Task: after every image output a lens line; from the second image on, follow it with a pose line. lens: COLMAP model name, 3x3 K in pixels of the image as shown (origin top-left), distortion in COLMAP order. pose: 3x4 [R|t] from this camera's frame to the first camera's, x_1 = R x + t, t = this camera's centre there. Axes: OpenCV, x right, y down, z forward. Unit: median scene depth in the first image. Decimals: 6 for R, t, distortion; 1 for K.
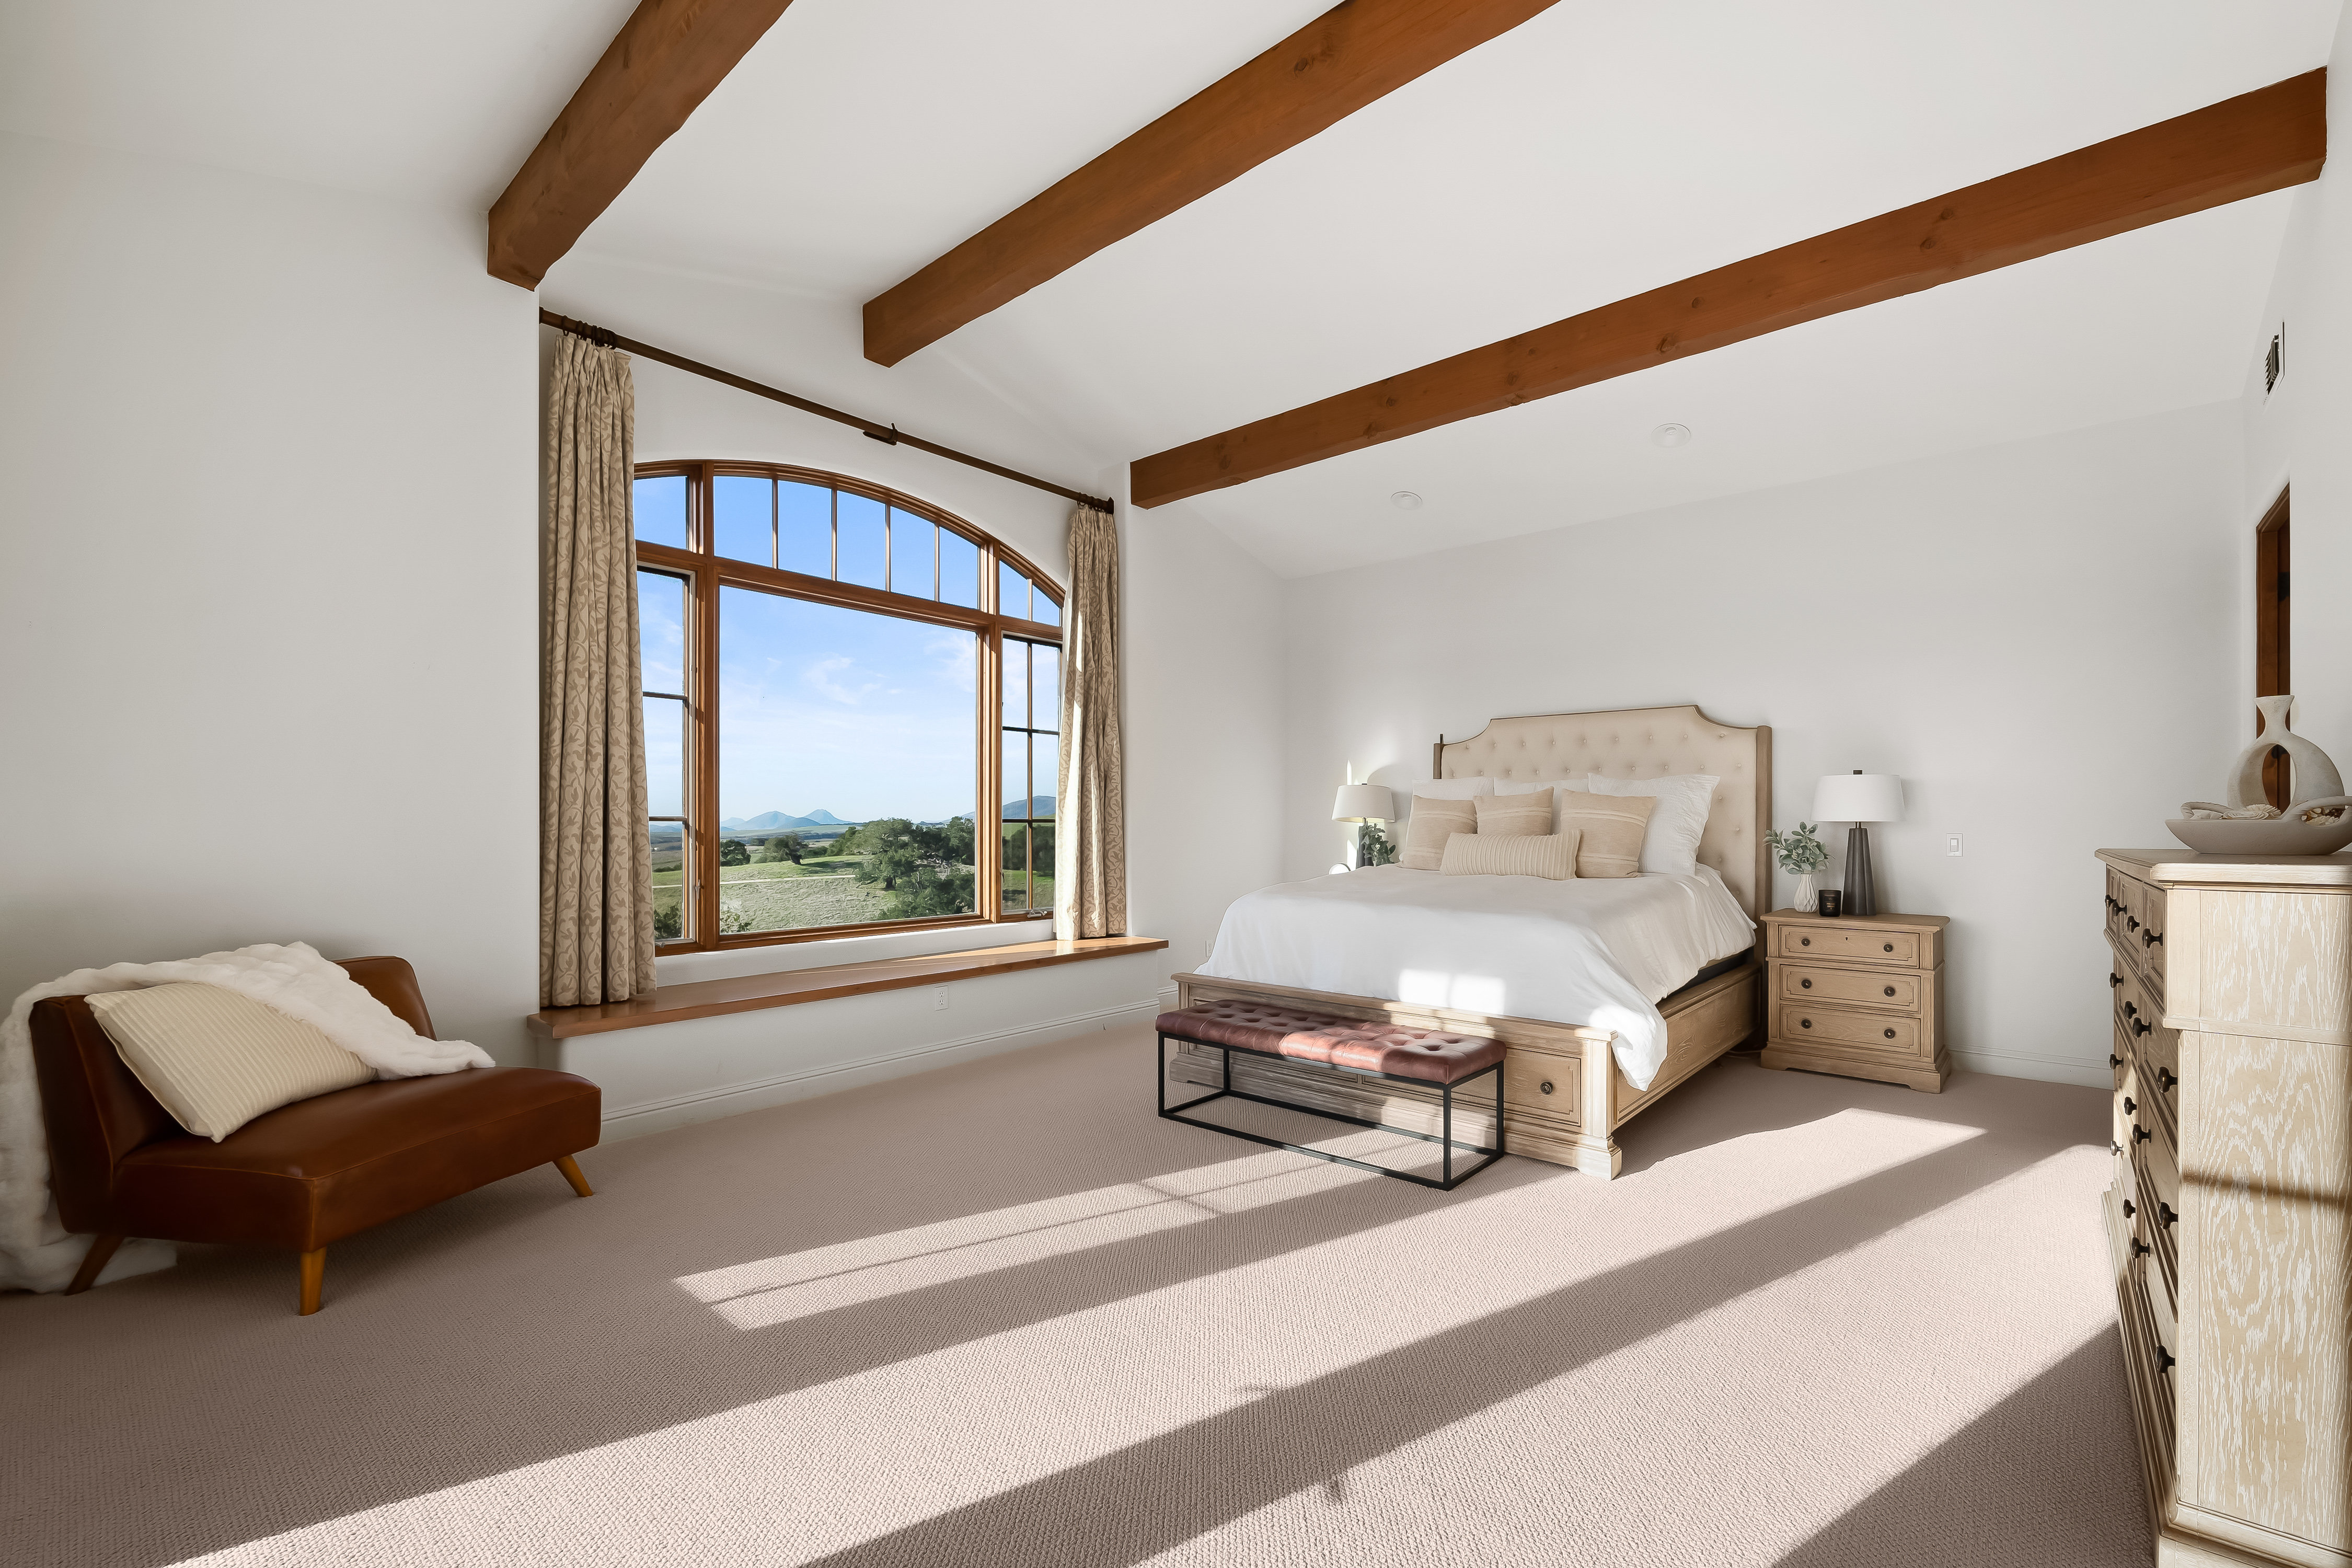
lens RADIAL K [[852.4, 0, 1315.6], [0, 852.4, 820.8], [0, 0, 1]] dist [-0.007894, -0.000081]
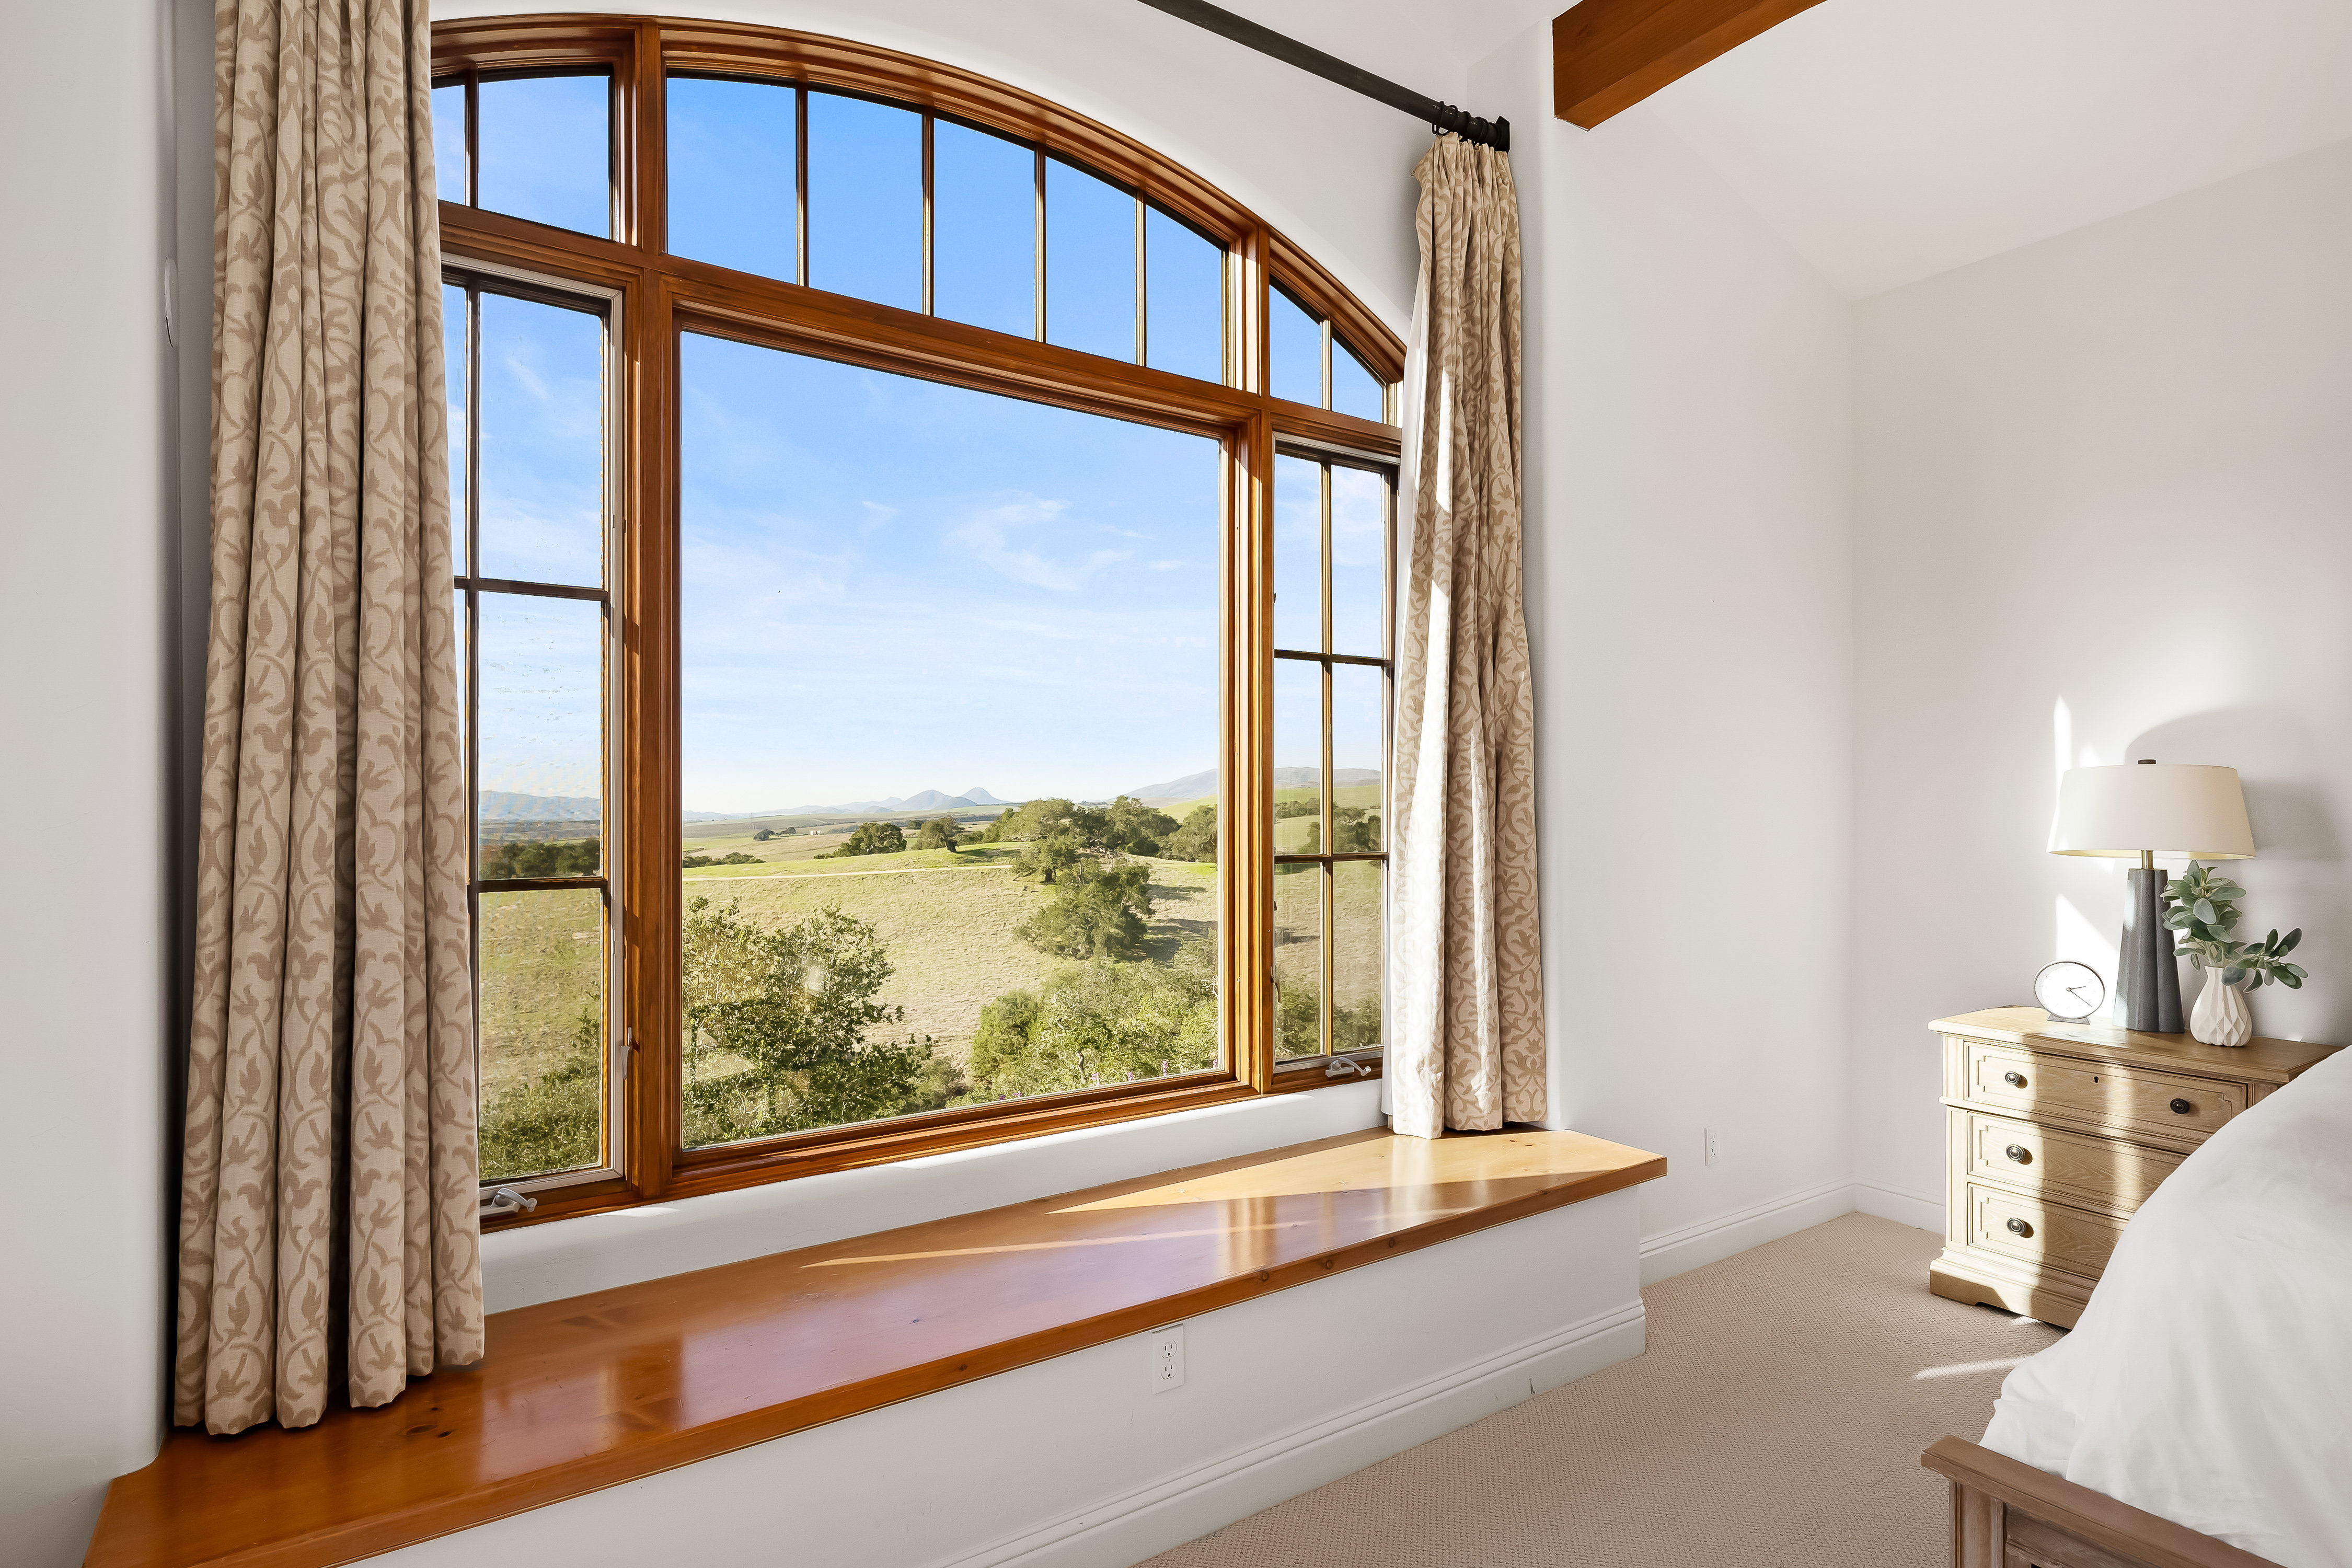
lens RADIAL K [[1045.9, 0, 1177.0], [0, 1045.9, 774.5], [0, 0, 1]] dist [-0.000397, -0.000346]
pose [[0.941818, -0.010463, -0.335961, -0.228814], [0.003821, 0.999784, -0.020423, -0.033353], [0.336103, 0.017951, 0.941654, 0.461221]]
